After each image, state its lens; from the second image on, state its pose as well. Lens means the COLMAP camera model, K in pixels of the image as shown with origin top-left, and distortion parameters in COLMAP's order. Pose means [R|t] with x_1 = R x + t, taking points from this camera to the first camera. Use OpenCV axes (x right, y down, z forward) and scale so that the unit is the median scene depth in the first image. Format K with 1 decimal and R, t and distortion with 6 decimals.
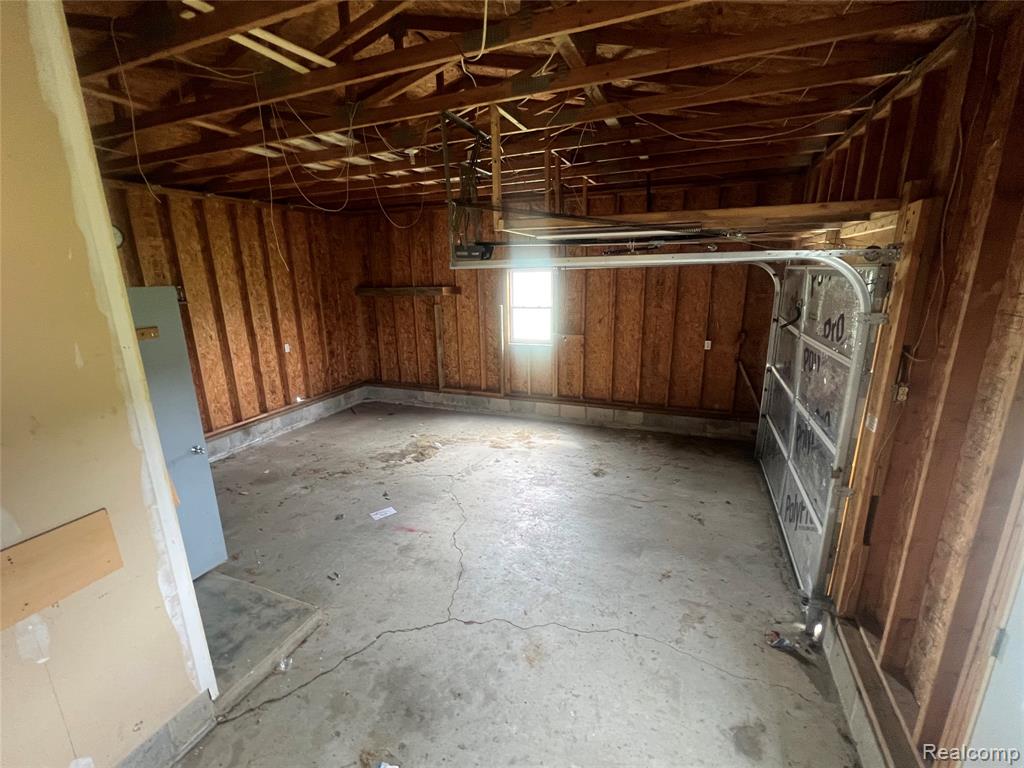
lens RADIAL K [[442.2, 0, 512.0], [0, 442.2, 384.0], [0, 0, 1]] dist [-0.016860, -0.000058]
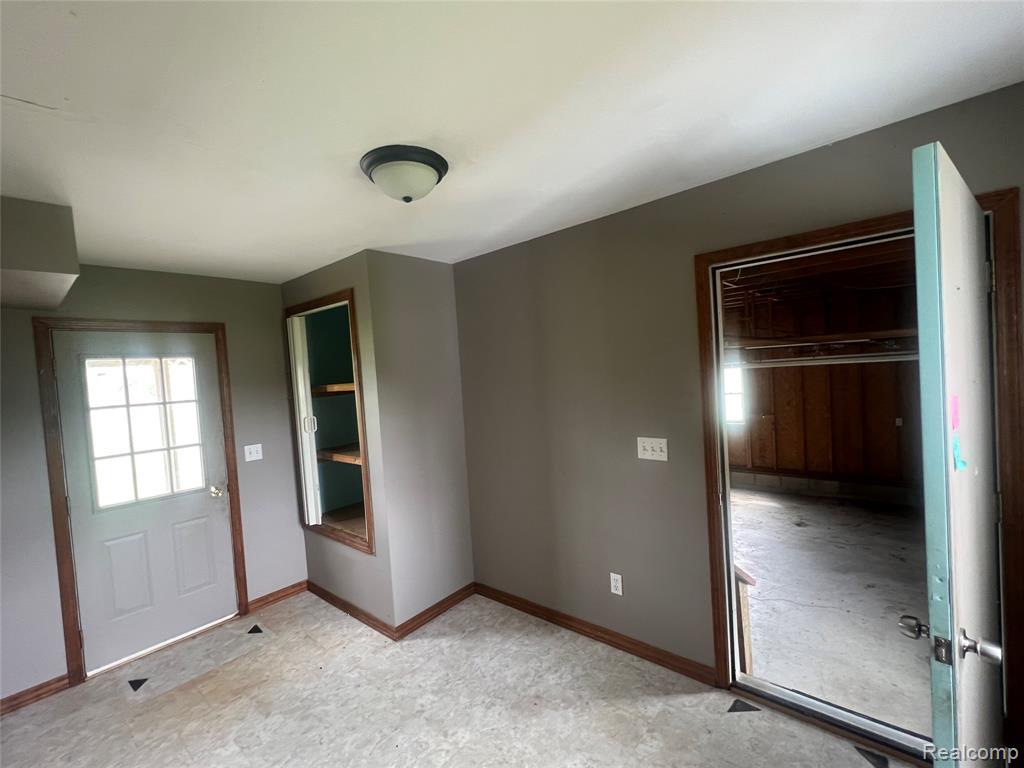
lens RADIAL K [[451.6, 0, 512.0], [0, 451.6, 384.0], [0, 0, 1]] dist [-0.000616, -0.000117]
pose [[0.947389, -0.028497, -0.318813, -0.127641], [-0.036578, 0.979865, -0.196280, 0.079058], [0.317987, 0.197615, 0.927271, -0.413974]]
